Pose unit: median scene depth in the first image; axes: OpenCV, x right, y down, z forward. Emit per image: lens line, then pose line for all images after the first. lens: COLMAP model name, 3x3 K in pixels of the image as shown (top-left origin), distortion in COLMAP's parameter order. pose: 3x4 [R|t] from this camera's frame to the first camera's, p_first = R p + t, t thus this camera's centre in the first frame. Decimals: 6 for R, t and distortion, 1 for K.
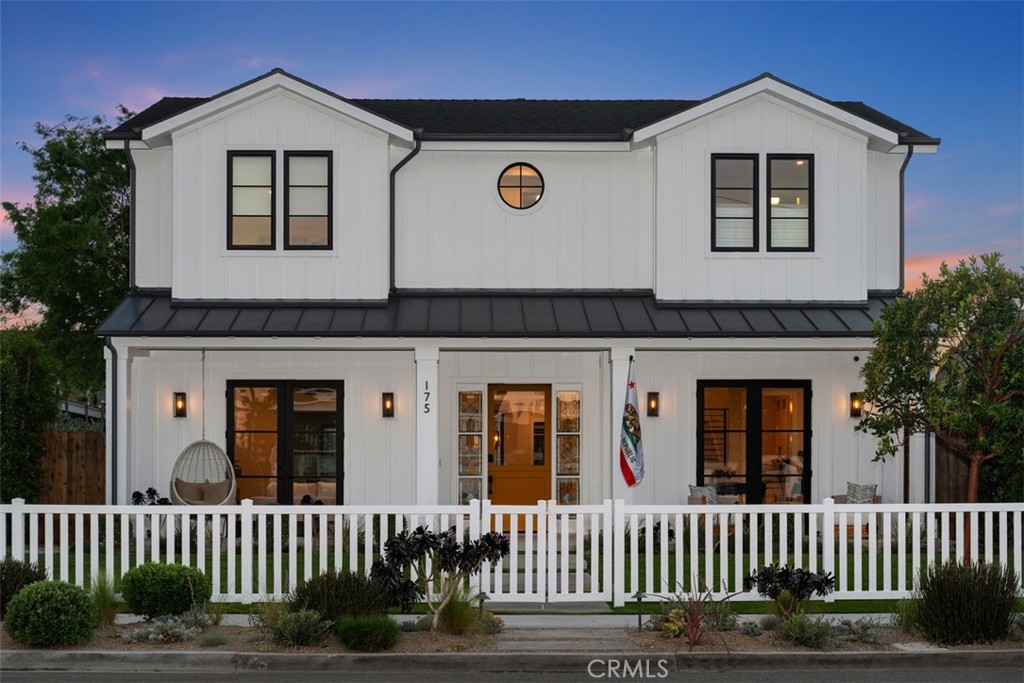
lens RADIAL K [[1362.8, 0, 512.0], [0, 1362.8, 346.3], [0, 0, 1]] dist [-0.067825, 0.000000]
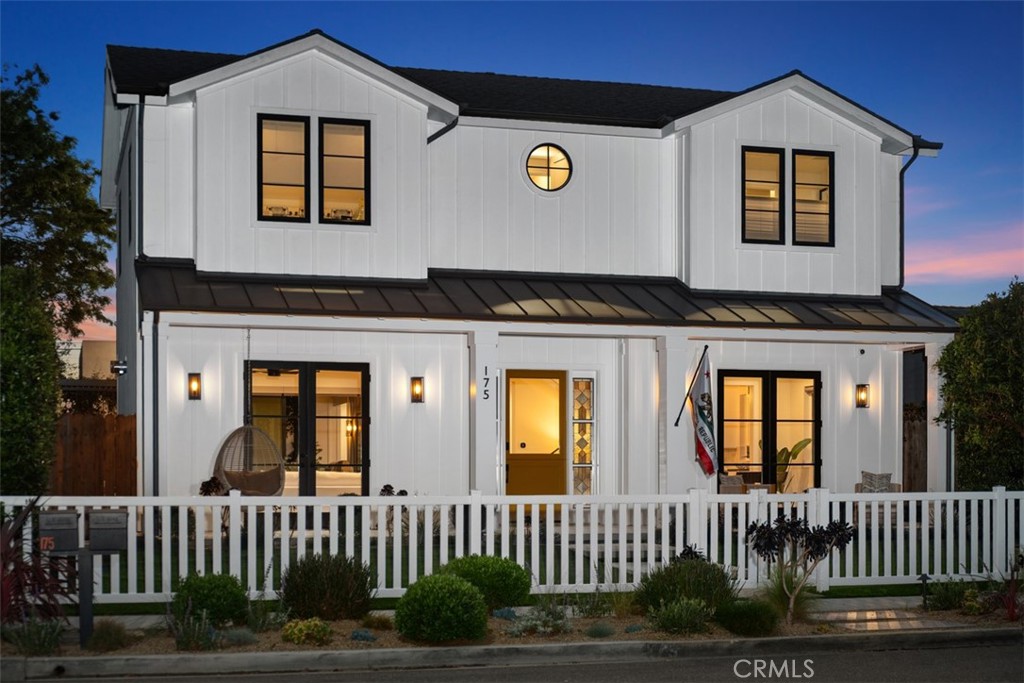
lens RADIAL K [[1460.2, 0, 512.0], [0, 1460.2, 337.3], [0, 0, 1]] dist [-0.076313, 0.000000]
pose [[0.969169, 0.023412, 0.245283, -0.283104], [-0.025347, 0.999667, 0.004735, -0.000470], [-0.245090, -0.010806, 0.969440, -0.006998]]
